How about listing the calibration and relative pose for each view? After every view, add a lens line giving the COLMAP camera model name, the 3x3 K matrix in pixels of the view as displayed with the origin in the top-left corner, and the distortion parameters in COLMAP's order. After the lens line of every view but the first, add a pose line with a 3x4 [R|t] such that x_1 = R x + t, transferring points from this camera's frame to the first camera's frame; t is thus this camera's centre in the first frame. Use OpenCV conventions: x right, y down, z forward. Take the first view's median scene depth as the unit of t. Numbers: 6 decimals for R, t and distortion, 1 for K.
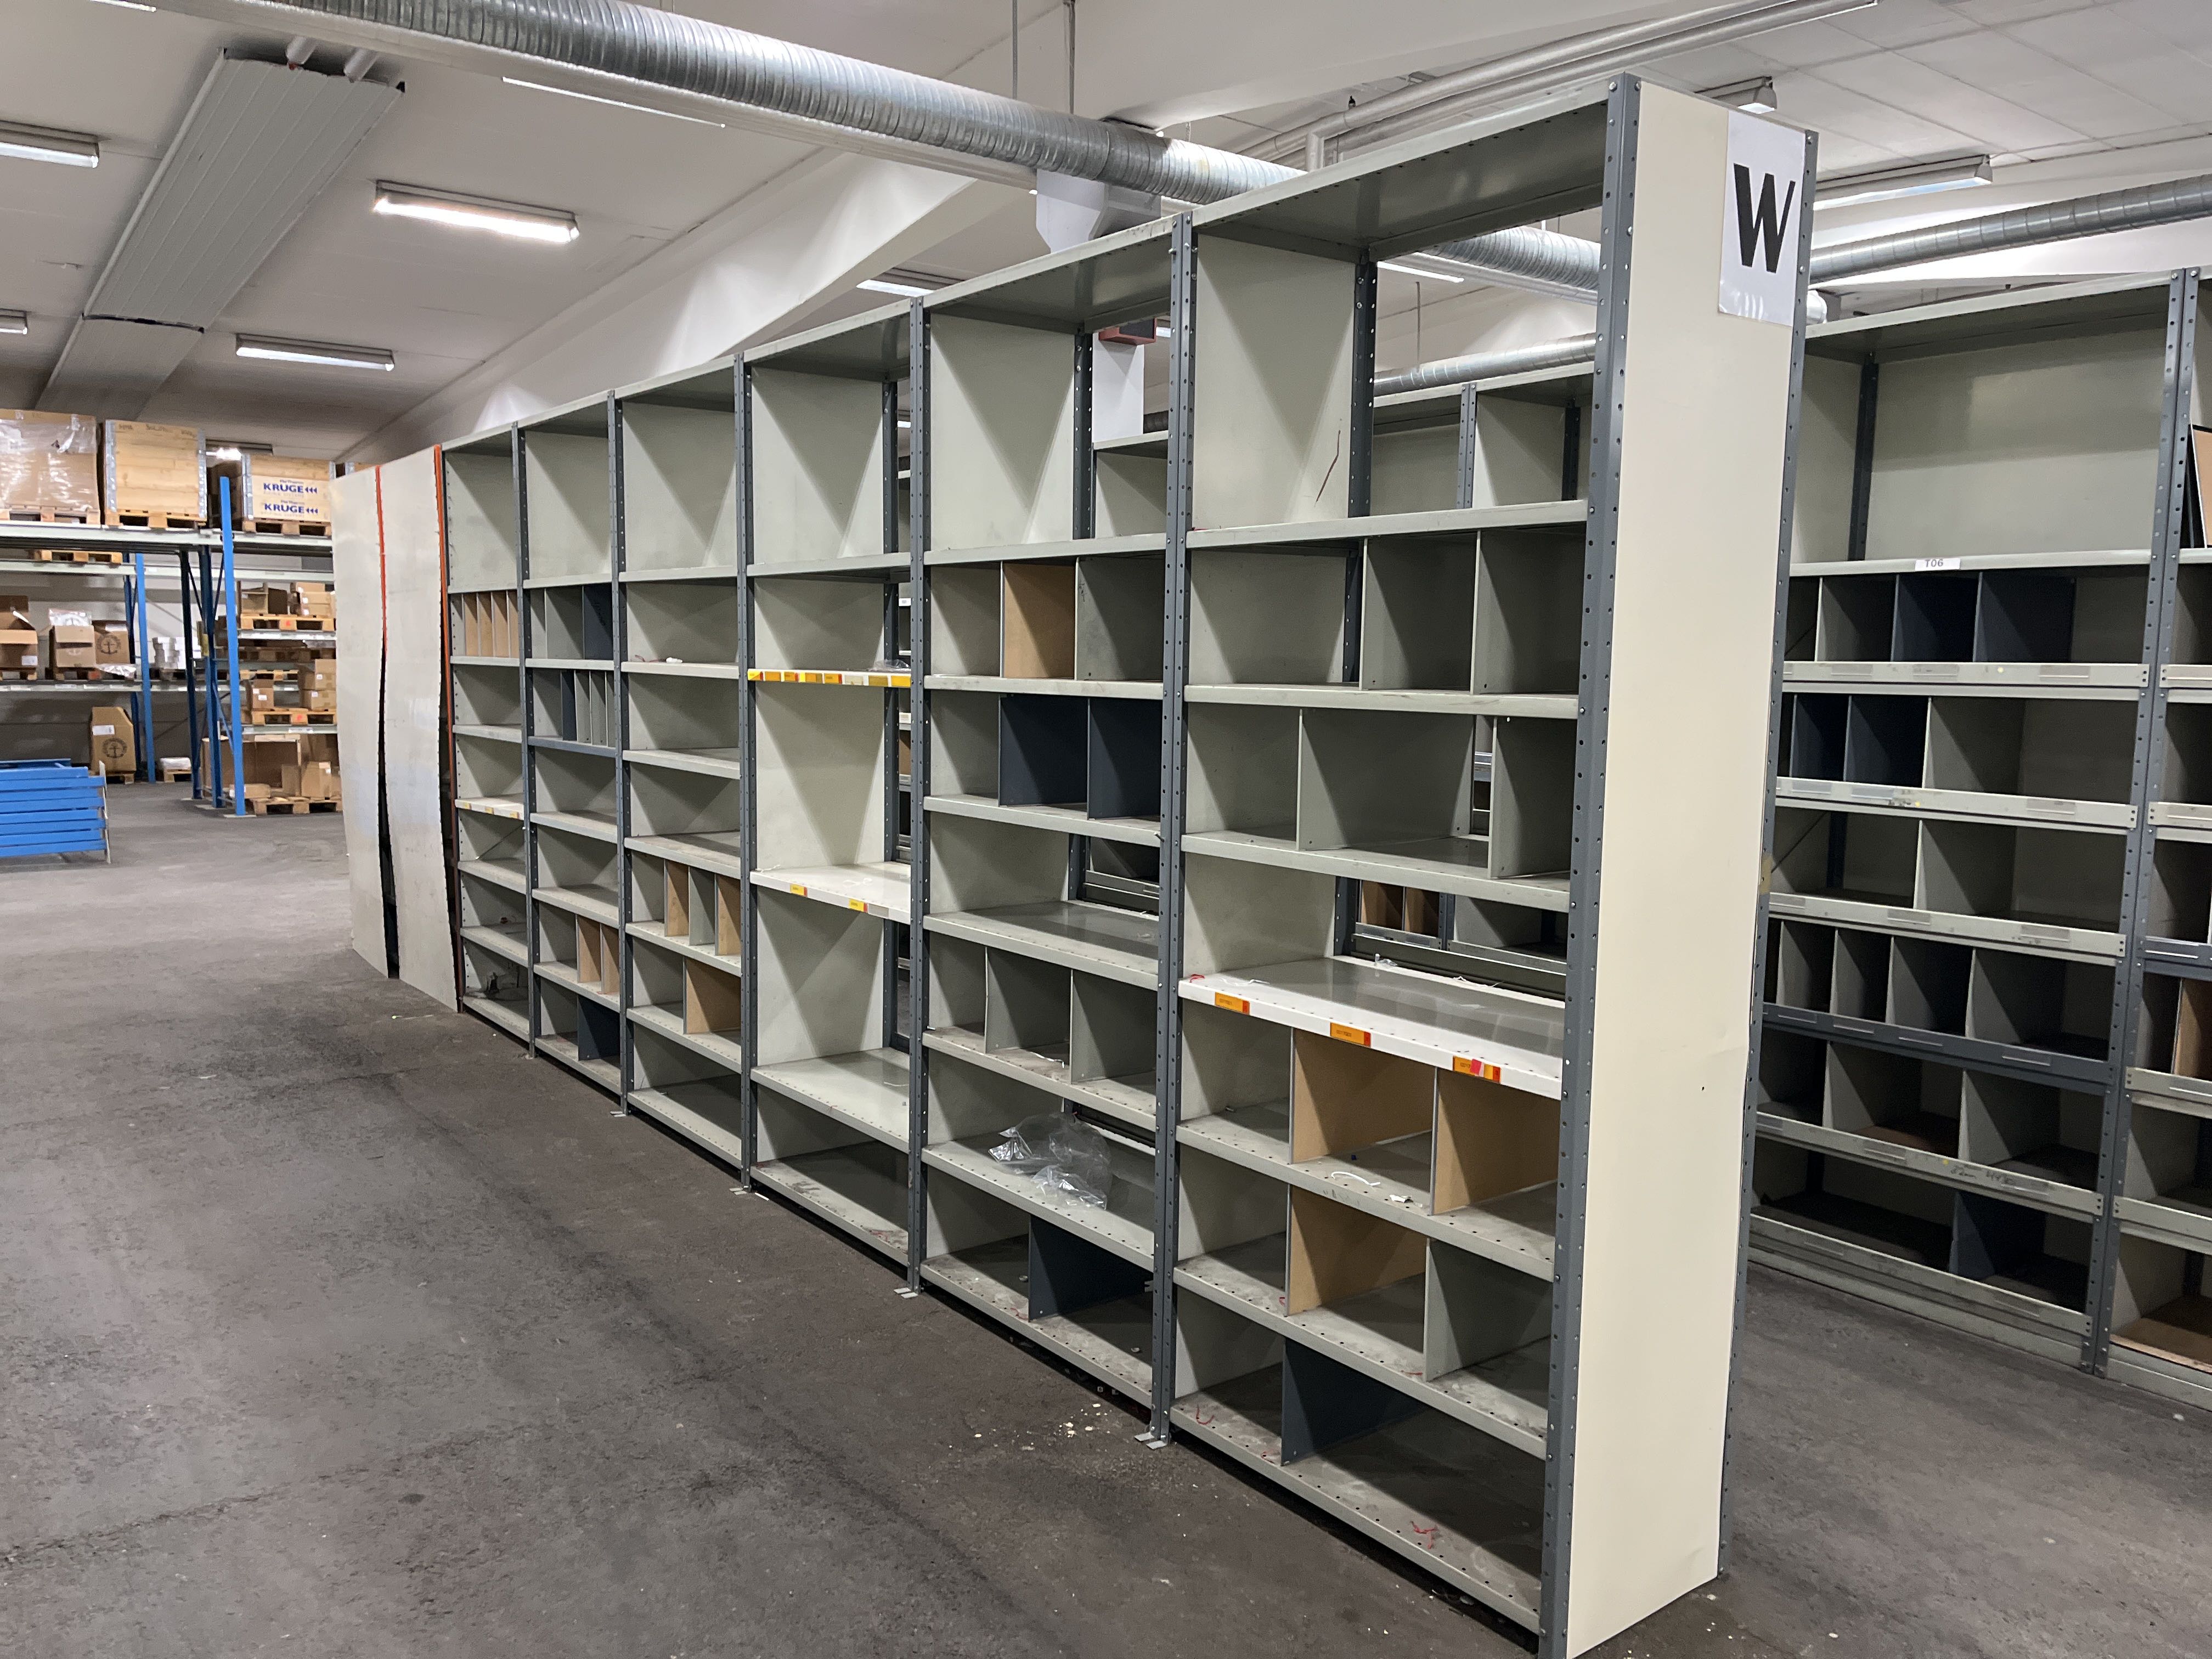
lens RADIAL K [[1686.2, 0, 1088.7], [0, 1686.2, 836.3], [0, 0, 1]] dist [0.072497, -0.089027]
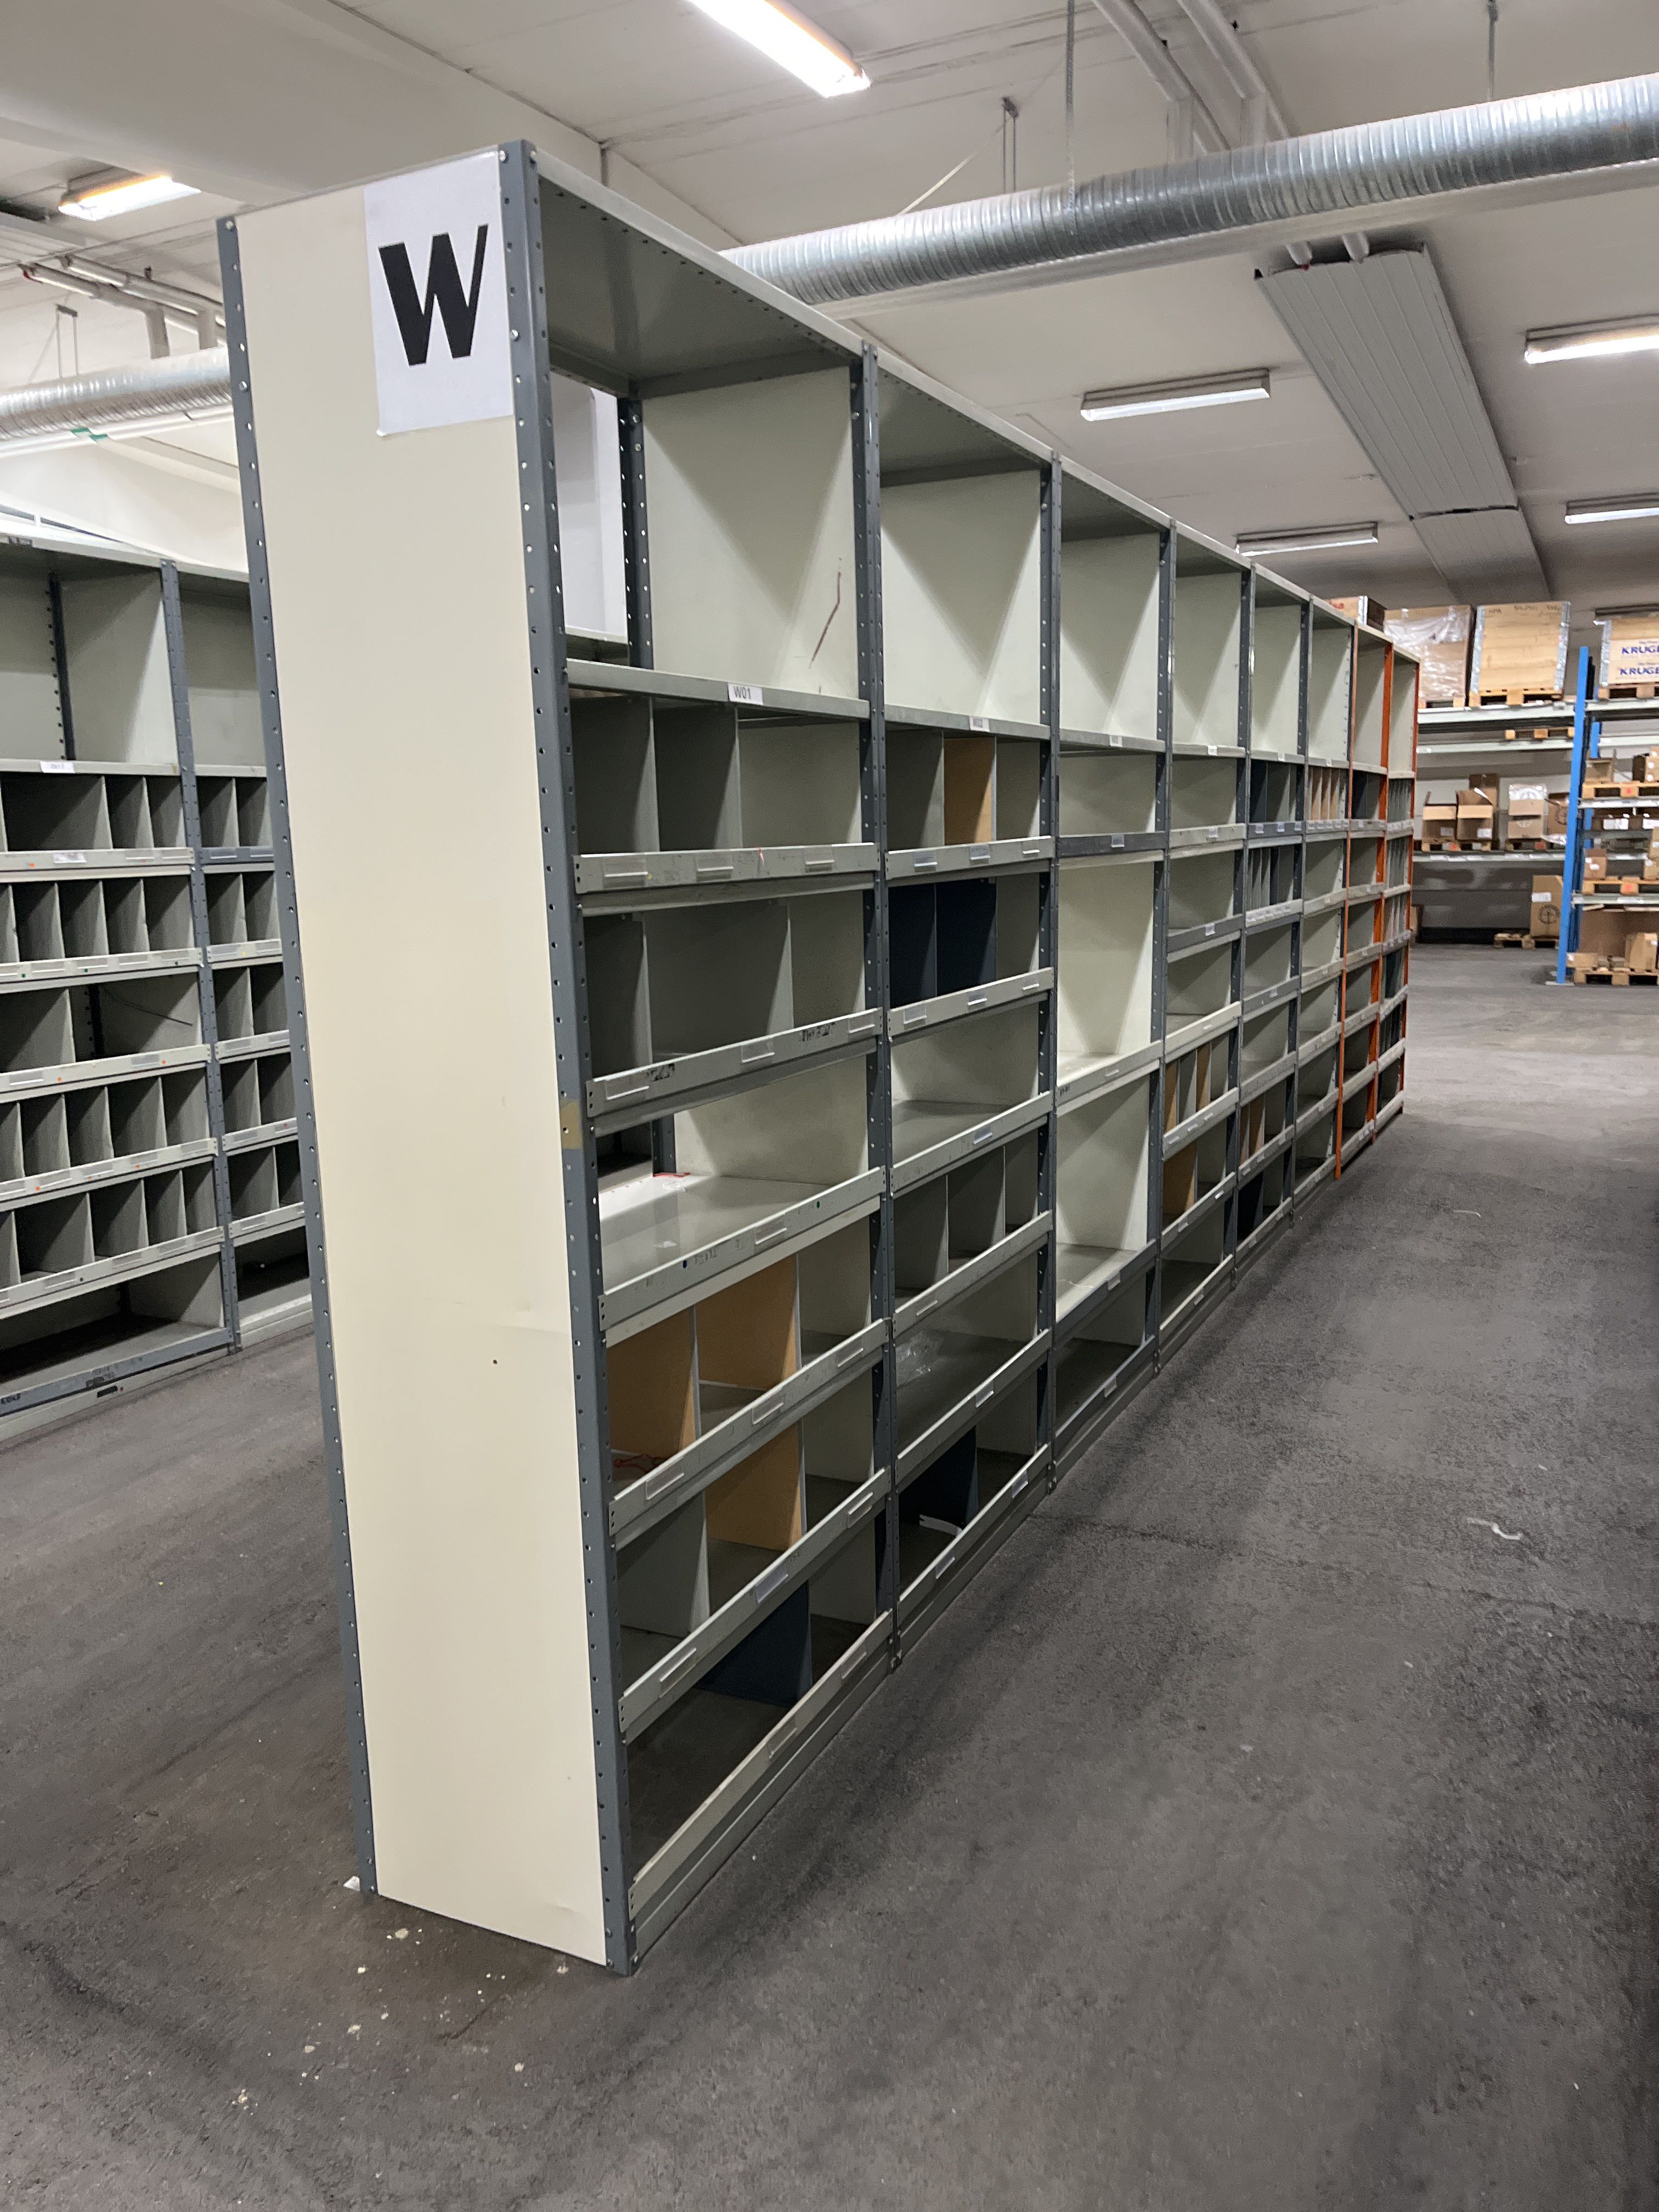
lens RADIAL K [[1686.2, 0, 820.0], [0, 1686.2, 1122.8], [0, 0, 1]] dist [0.072497, -0.089027]
pose [[0.448803, 0.132846, -0.883701, 0.804131], [-0.069823, 0.991078, 0.113527, -0.052902], [0.890899, 0.010751, 0.454075, 0.522421]]
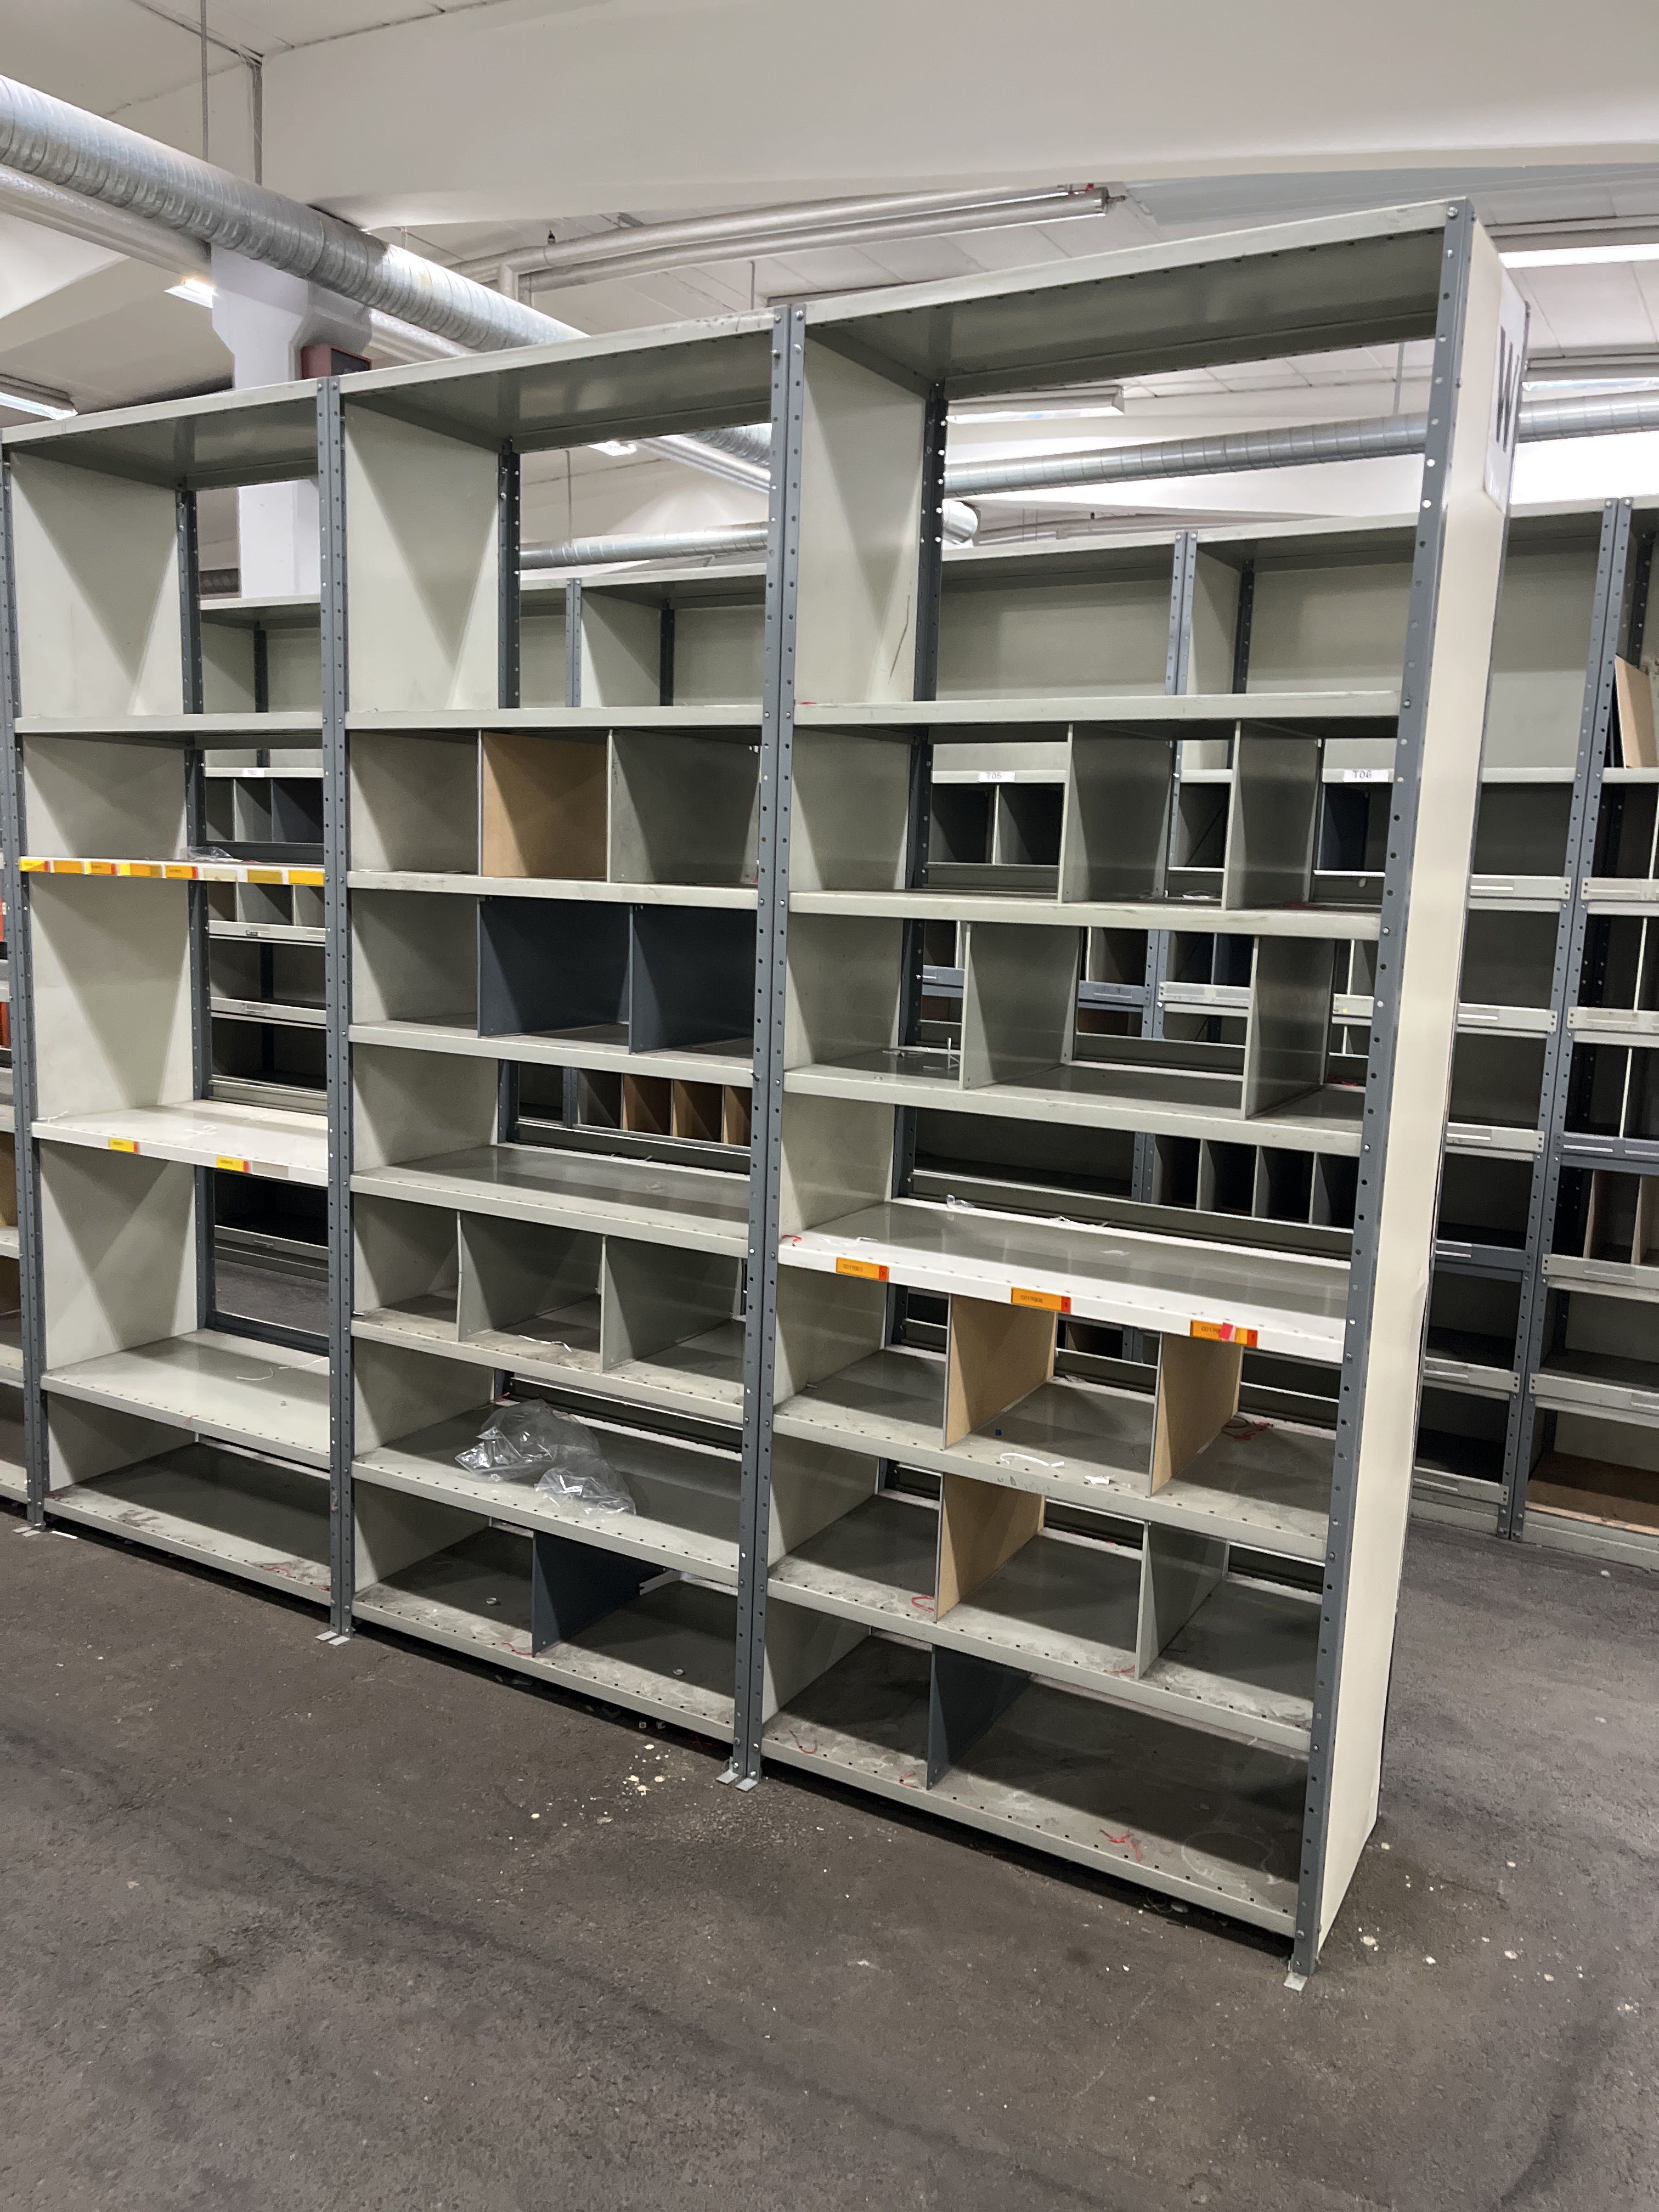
lens RADIAL K [[1686.2, 0, 812.9], [0, 1686.2, 1116.0], [0, 0, 1]] dist [0.072497, -0.089027]
pose [[0.921178, -0.043432, 0.386710, -0.207450], [0.022750, 0.998063, 0.057901, -0.022224], [-0.388476, -0.044540, 0.920382, 0.181282]]
